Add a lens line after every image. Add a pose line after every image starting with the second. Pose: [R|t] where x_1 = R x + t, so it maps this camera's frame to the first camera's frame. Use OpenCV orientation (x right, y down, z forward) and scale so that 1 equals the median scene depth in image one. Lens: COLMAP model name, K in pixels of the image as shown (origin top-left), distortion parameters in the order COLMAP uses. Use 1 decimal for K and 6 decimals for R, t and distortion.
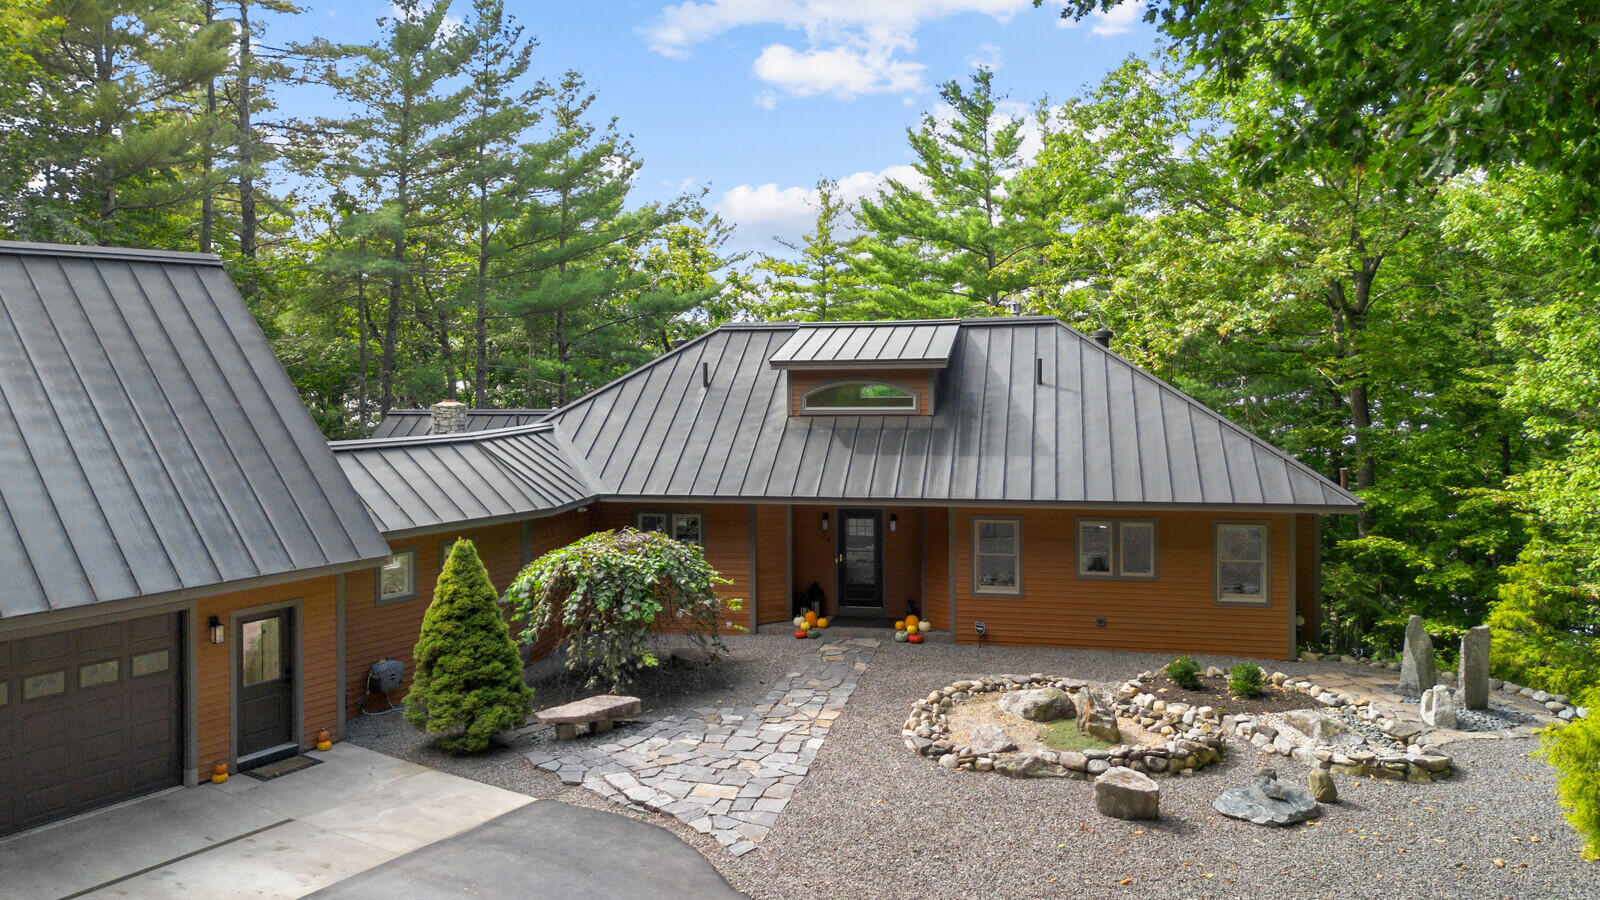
lens RADIAL K [[1179.5, 0, 812.1], [0, 1179.5, 390.4], [0, 0, 1]] dist [0.059287, -0.048120]
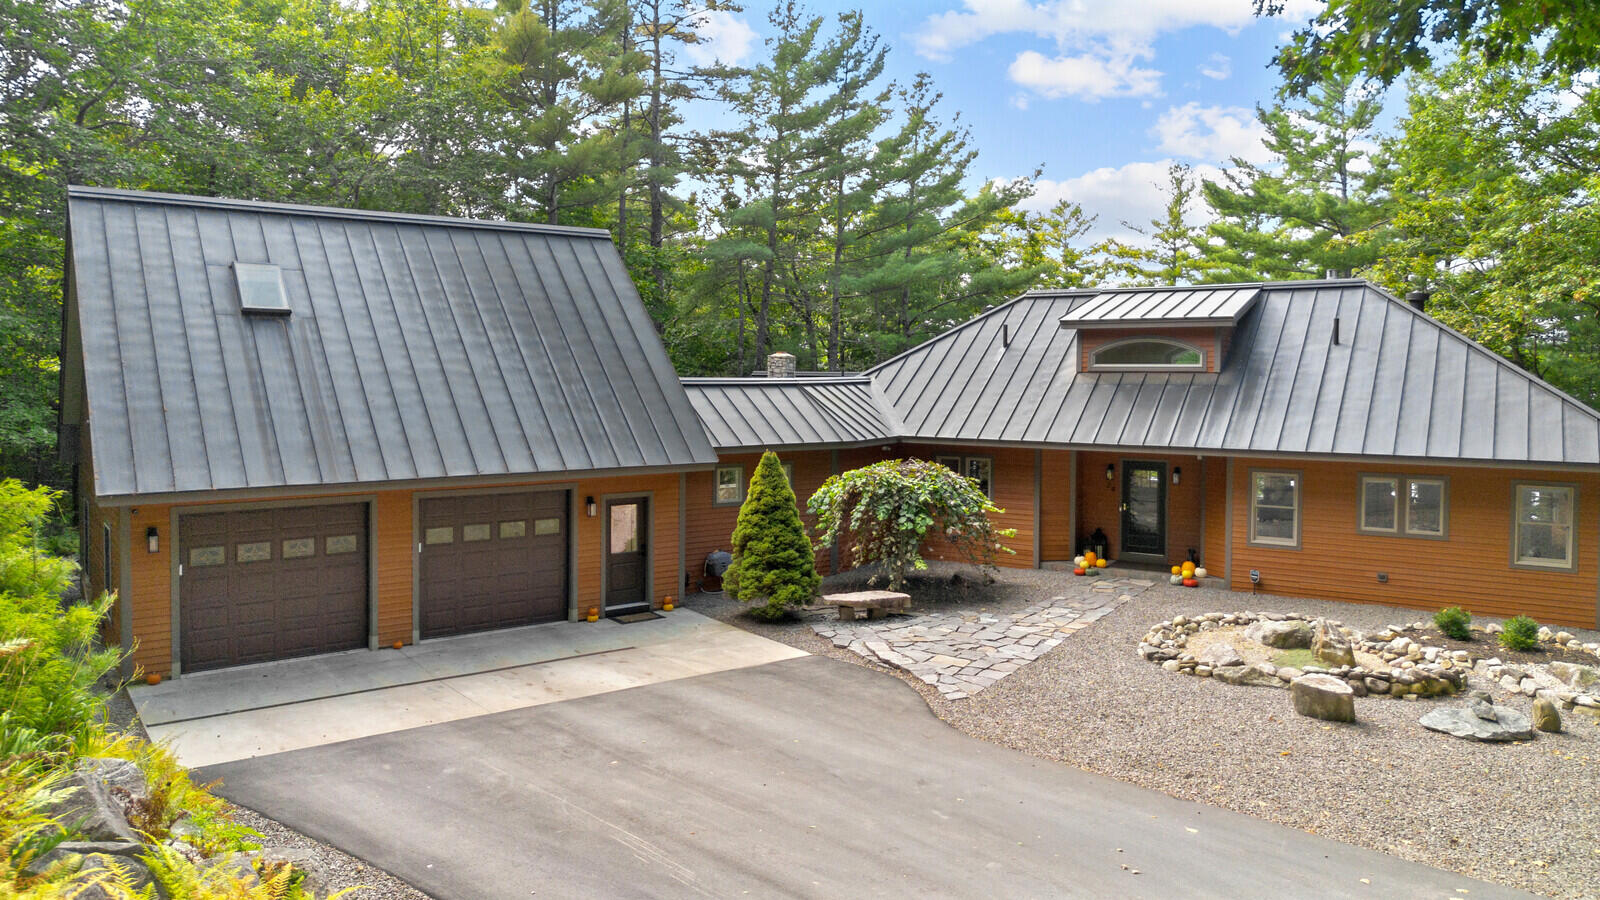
lens RADIAL K [[1142.1, 0, 803.9], [0, 1142.1, 417.8], [0, 0, 1]] dist [0.086378, -0.098031]
pose [[0.942561, 0.030316, -0.332657, 0.125986], [-0.022984, 0.999399, 0.025954, 0.055363], [0.333243, -0.016818, 0.942691, -0.103898]]
